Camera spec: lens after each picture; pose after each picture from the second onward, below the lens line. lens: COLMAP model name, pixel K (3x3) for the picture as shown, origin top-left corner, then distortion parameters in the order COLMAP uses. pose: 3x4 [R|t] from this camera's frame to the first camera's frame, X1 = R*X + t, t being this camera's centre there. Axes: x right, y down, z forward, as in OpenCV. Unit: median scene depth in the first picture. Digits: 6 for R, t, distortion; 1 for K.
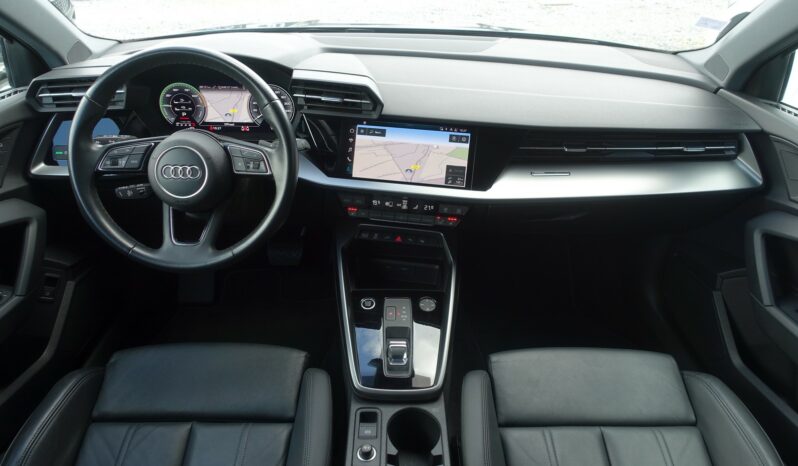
lens RADIAL K [[544.5, 0, 404.9], [0, 544.5, 230.3], [0, 0, 1]] dist [-0.008918, 0.008809]
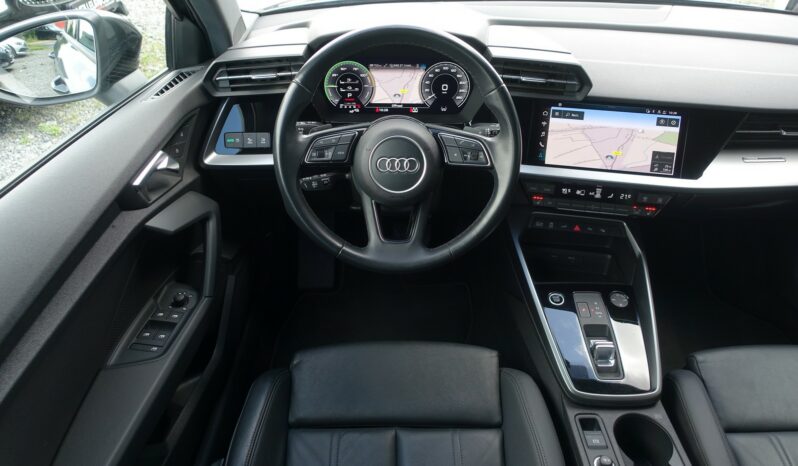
lens RADIAL K [[544.5, 0, 402.4], [0, 544.5, 229.3], [0, 0, 1]] dist [-0.008918, 0.008809]
pose [[0.999897, -0.005197, -0.013365, -0.331382], [0.006047, 0.997911, 0.064321, -0.048903], [0.013003, -0.064395, 0.997840, 0.069262]]
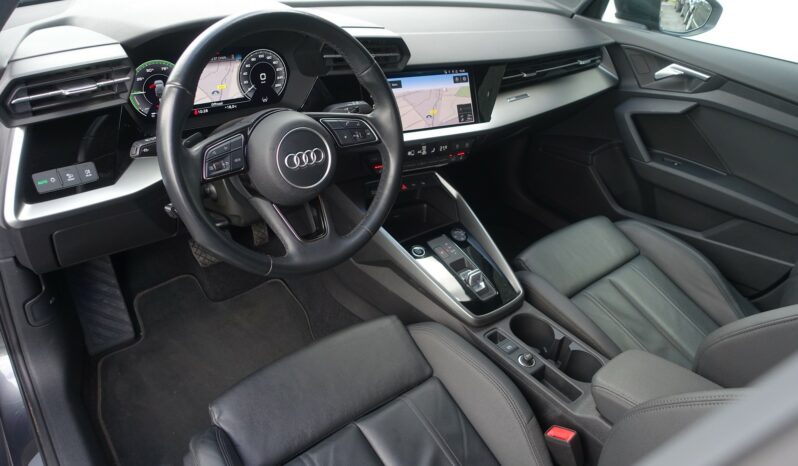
lens RADIAL K [[544.5, 0, 399.1], [0, 544.5, 231.2], [0, 0, 1]] dist [-0.008918, 0.008809]
pose [[0.779423, -0.296404, 0.551947, -0.680993], [0.243925, 0.955057, 0.168424, -0.089245], [-0.577062, 0.003360, 0.816693, 0.178171]]
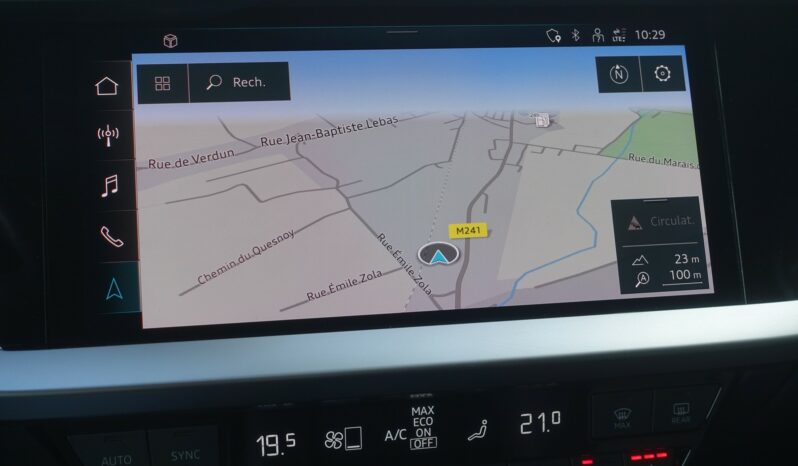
lens RADIAL K [[1088.2, 0, 376.5], [0, 1088.2, 263.0], [0, 0, 1]] dist [-0.030736, 0.000000]
pose [[0.937224, -0.130264, 0.323485, -0.140627], [0.180671, 0.974792, -0.130915, -0.058836], [-0.298277, 0.181141, 0.937133, 0.640620]]
